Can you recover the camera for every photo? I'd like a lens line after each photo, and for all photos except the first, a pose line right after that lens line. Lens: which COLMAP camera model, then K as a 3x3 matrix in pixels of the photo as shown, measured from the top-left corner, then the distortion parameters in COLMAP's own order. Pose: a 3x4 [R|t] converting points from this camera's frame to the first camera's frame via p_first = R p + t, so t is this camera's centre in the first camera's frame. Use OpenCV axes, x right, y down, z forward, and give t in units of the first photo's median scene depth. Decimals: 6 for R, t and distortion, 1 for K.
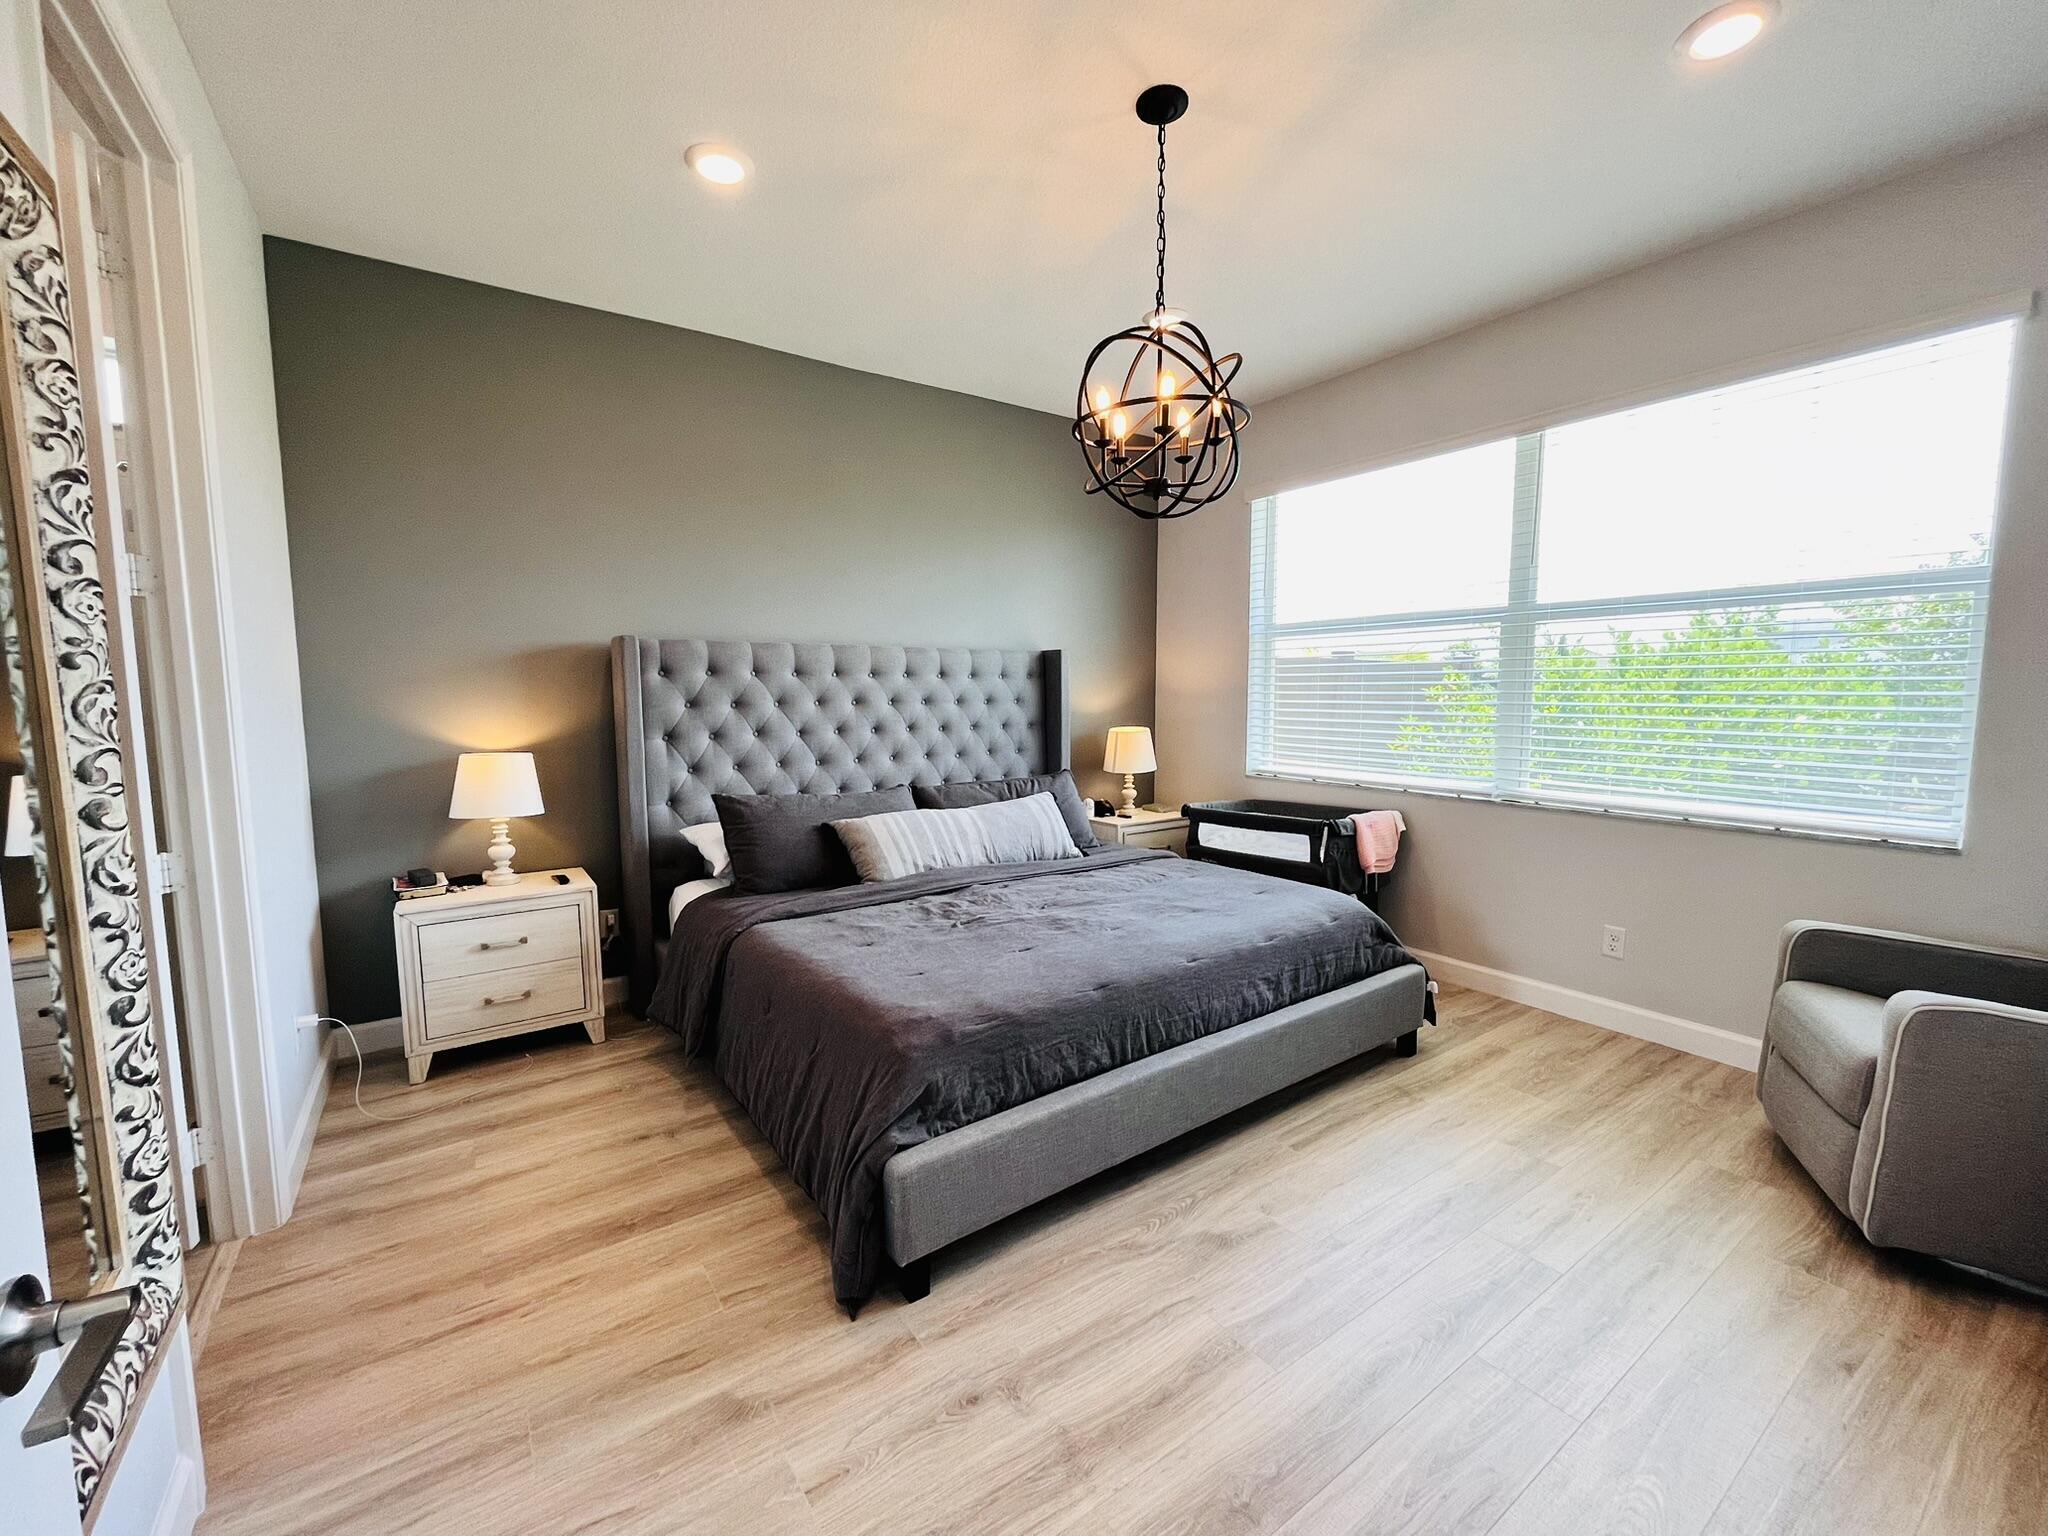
lens RADIAL K [[825.7, 0, 1016.4], [0, 825.7, 767.1], [0, 0, 1]] dist [-0.006707, 0.000125]
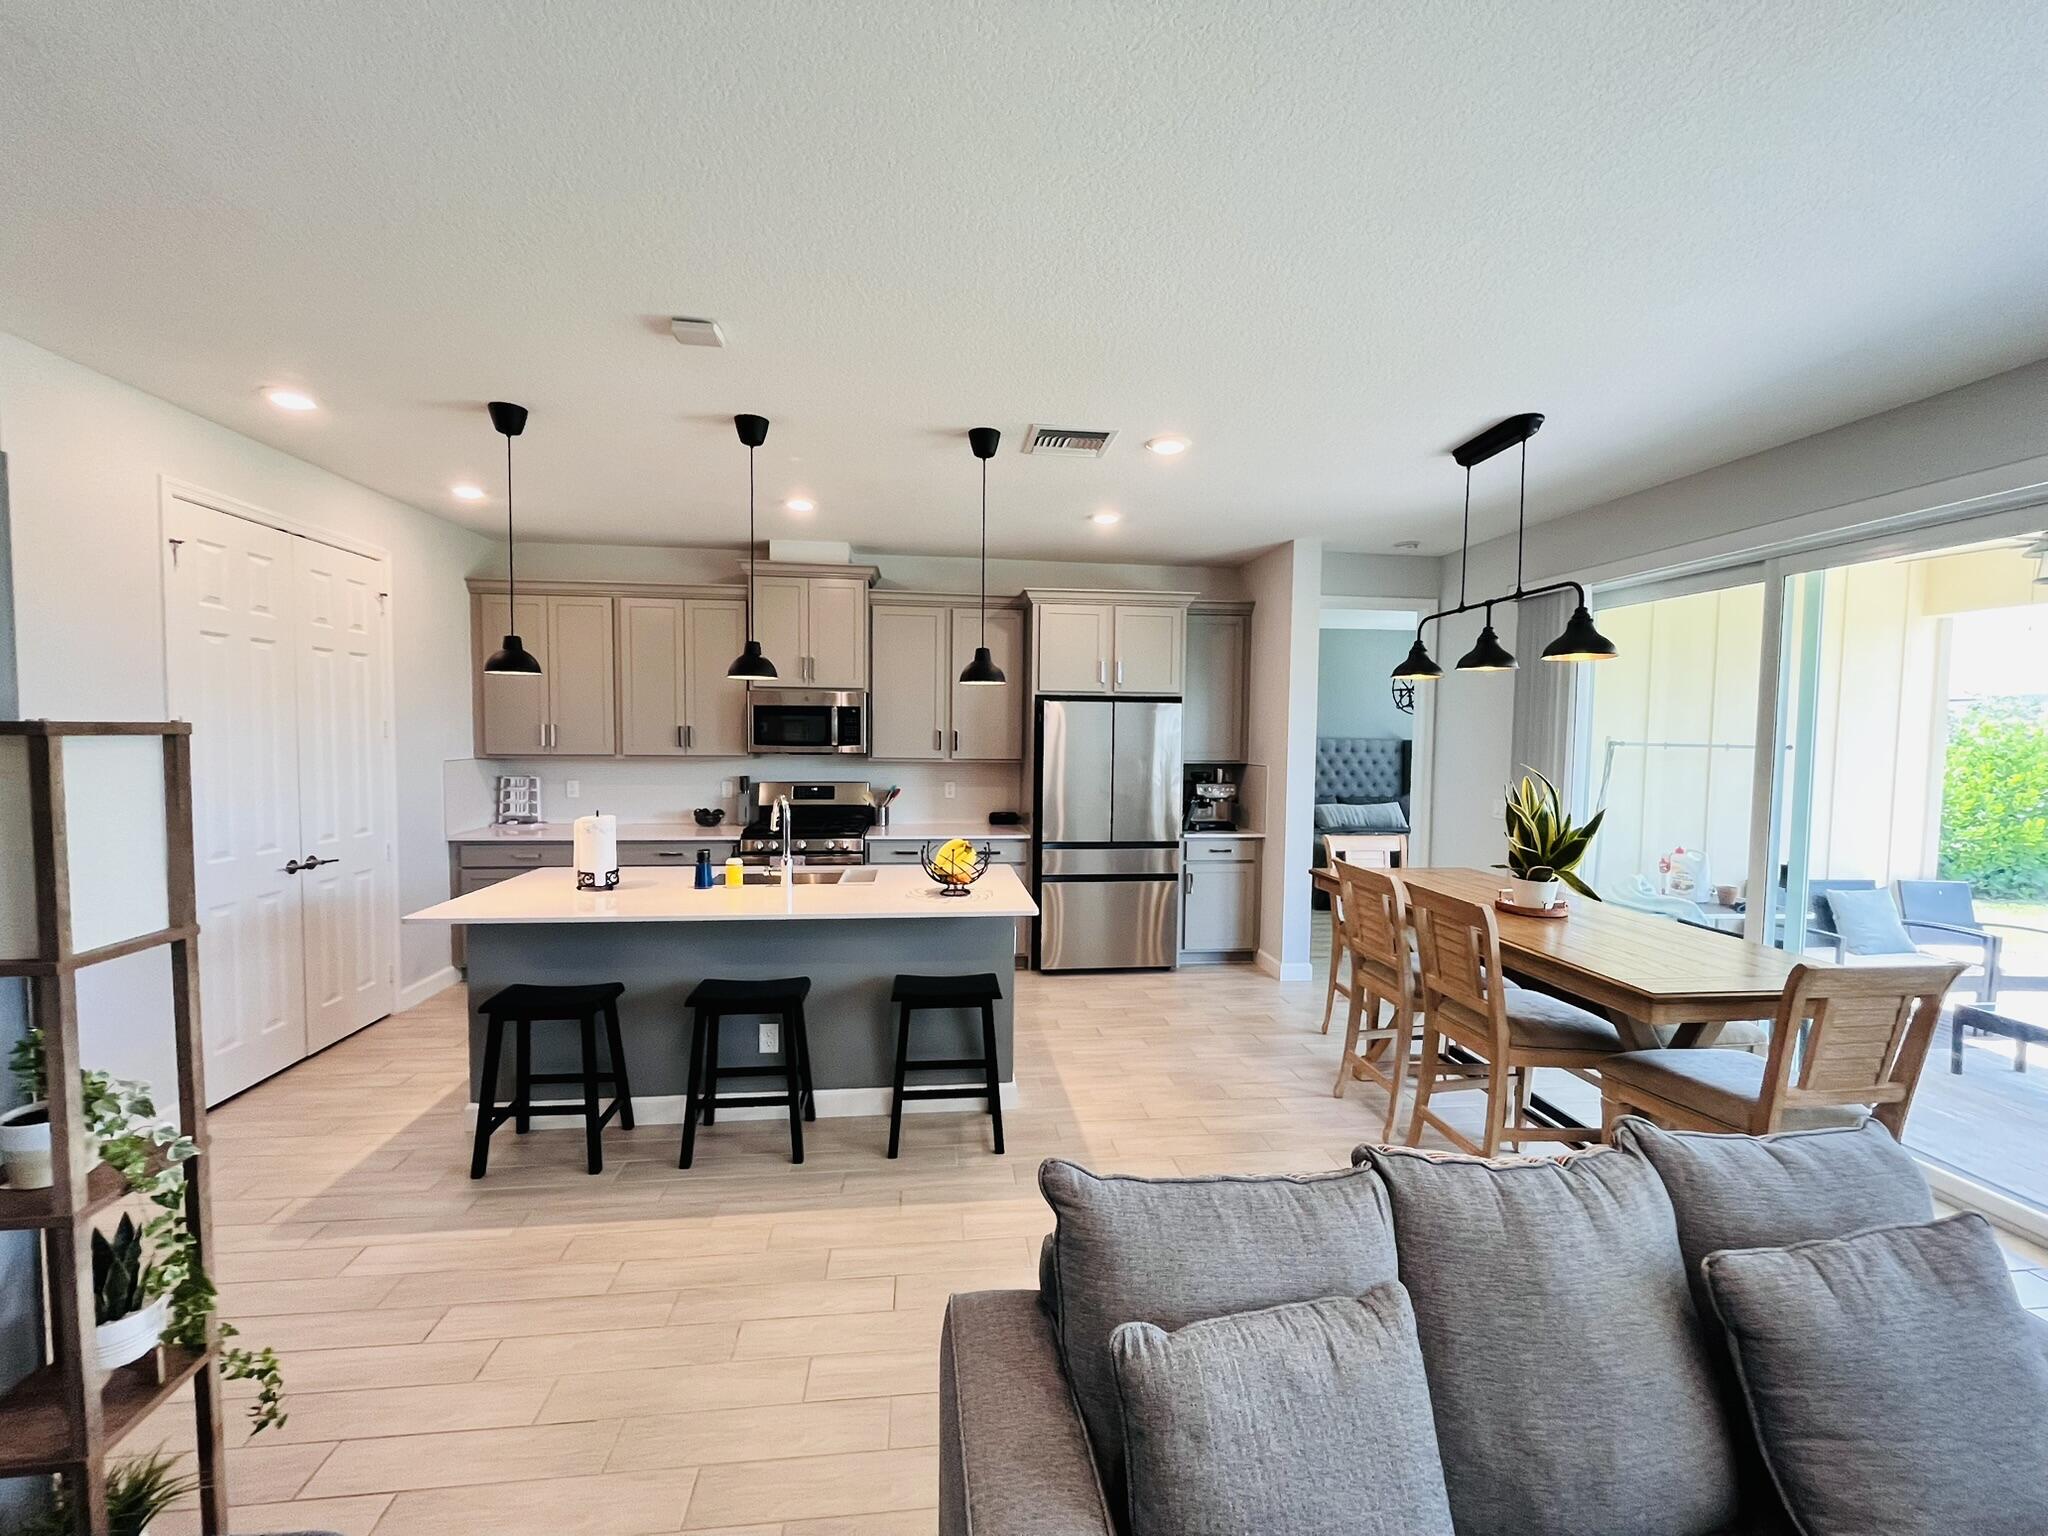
lens RADIAL K [[825.7, 0, 1024.6], [0, 825.7, 772.4], [0, 0, 1]] dist [-0.006707, 0.000125]
pose [[0.879913, 0.034949, -0.473847, 0.231562], [-0.060356, 0.997434, -0.038512, 0.107965], [0.471285, 0.062487, 0.879765, -1.700673]]
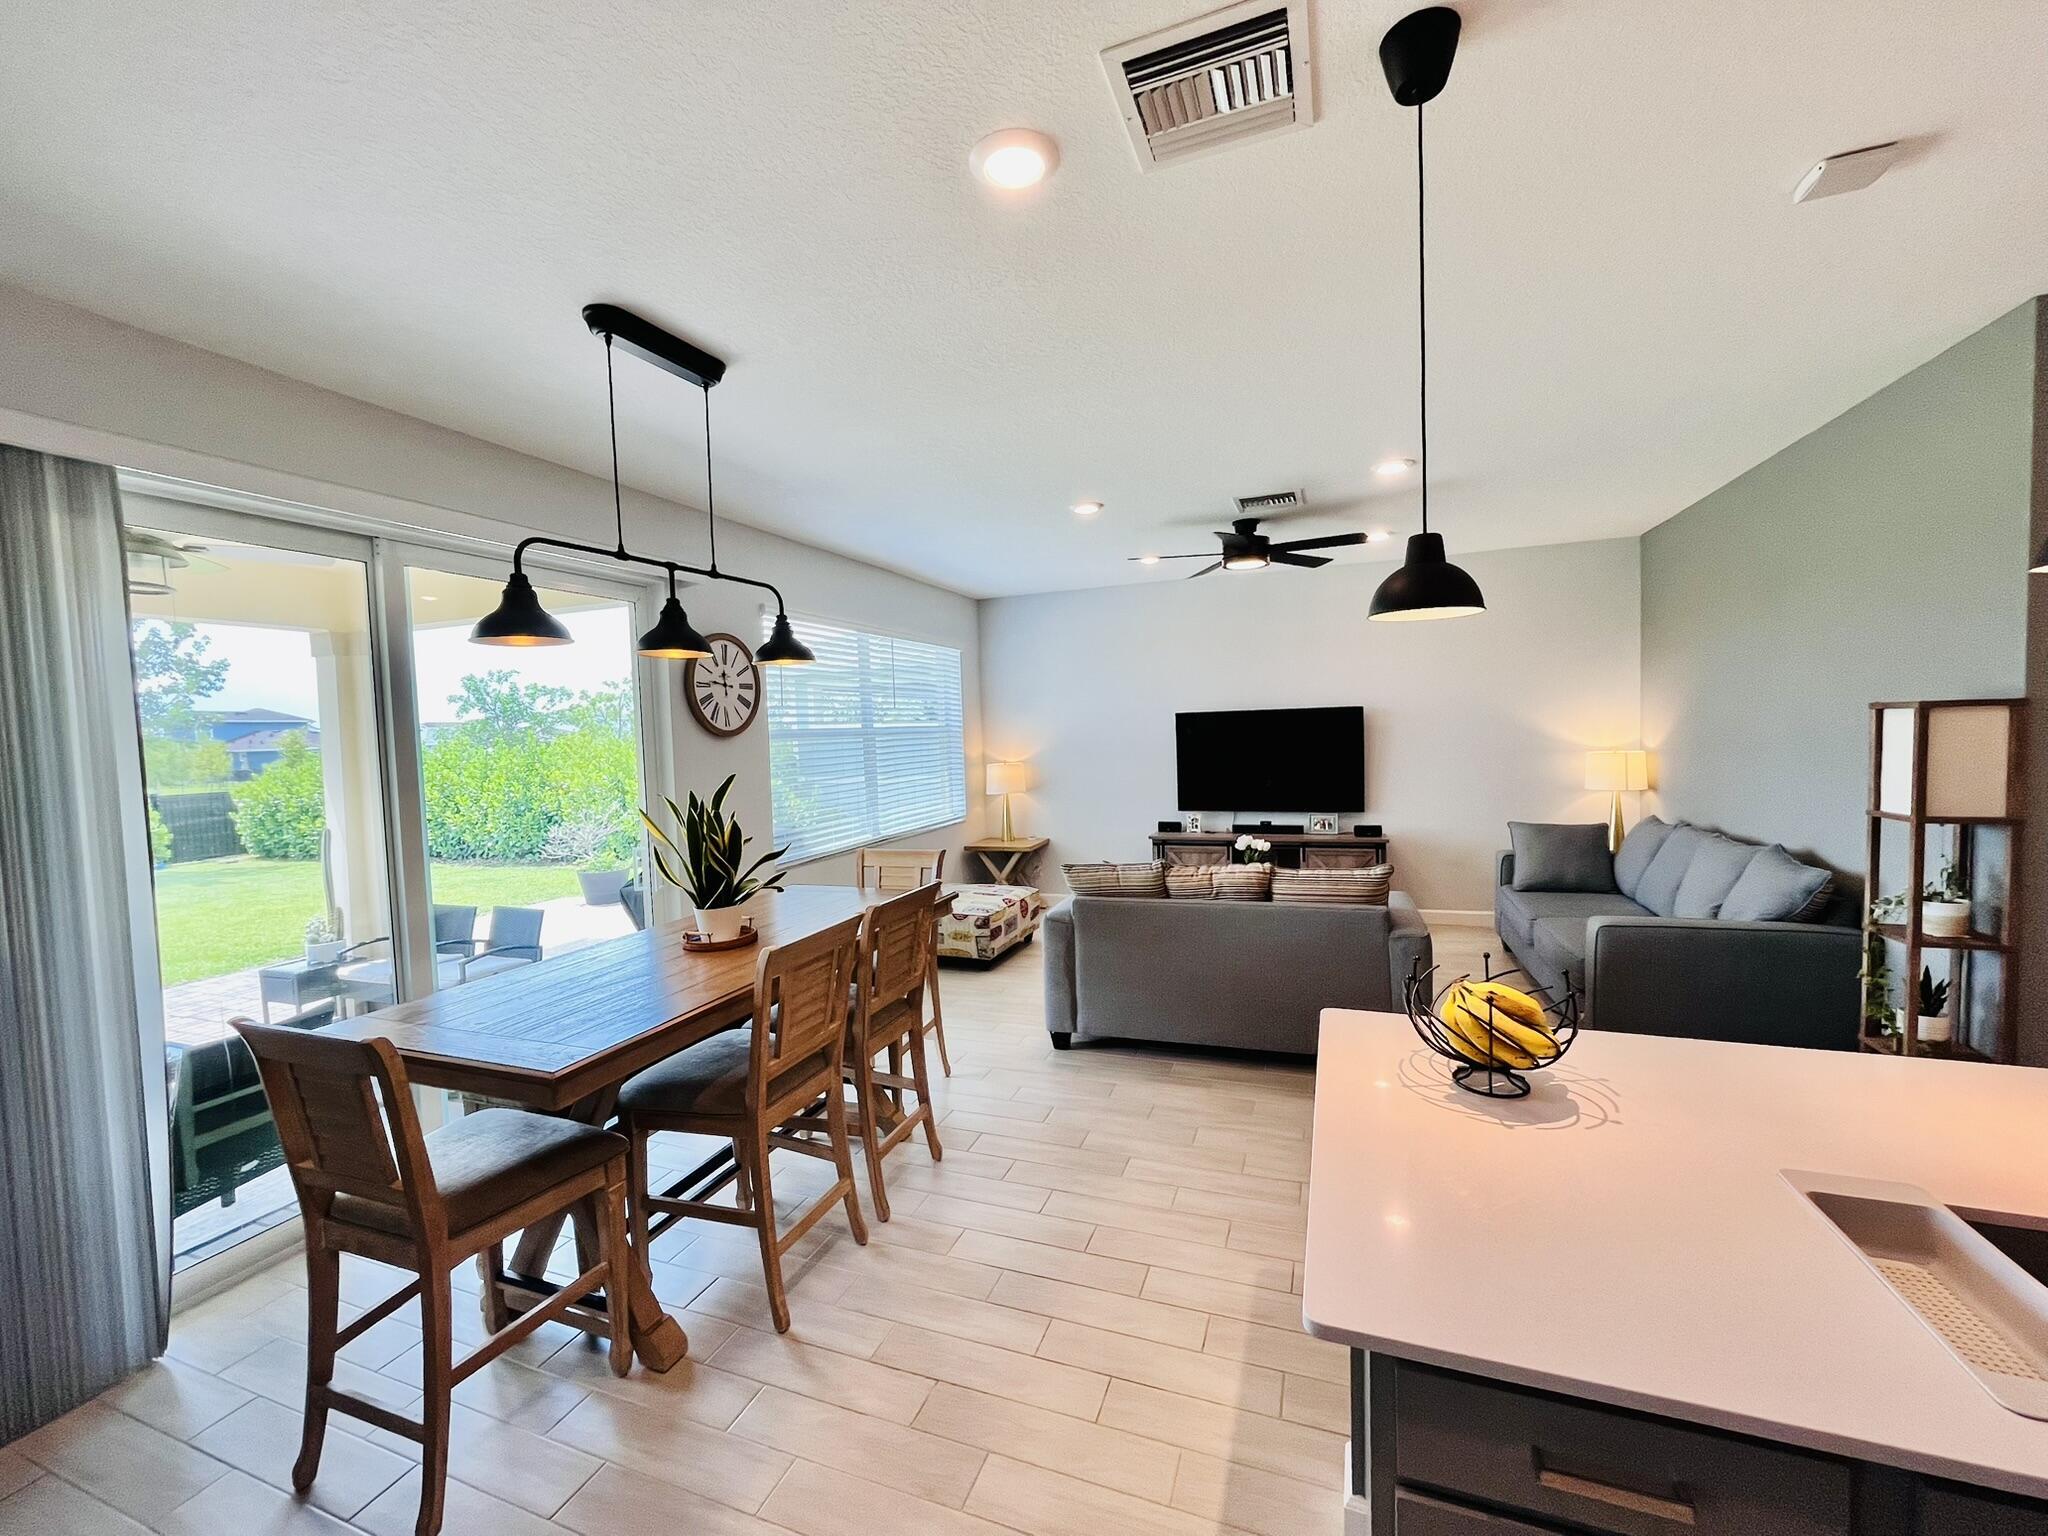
lens RADIAL K [[825.7, 0, 1025.6], [0, 825.7, 780.2], [0, 0, 1]] dist [-0.006707, 0.000125]
pose [[-0.553524, -0.032134, 0.832213, -0.508289], [0.122608, 0.985223, 0.119591, -0.019577], [-0.823759, 0.168233, -0.541405, -0.481024]]
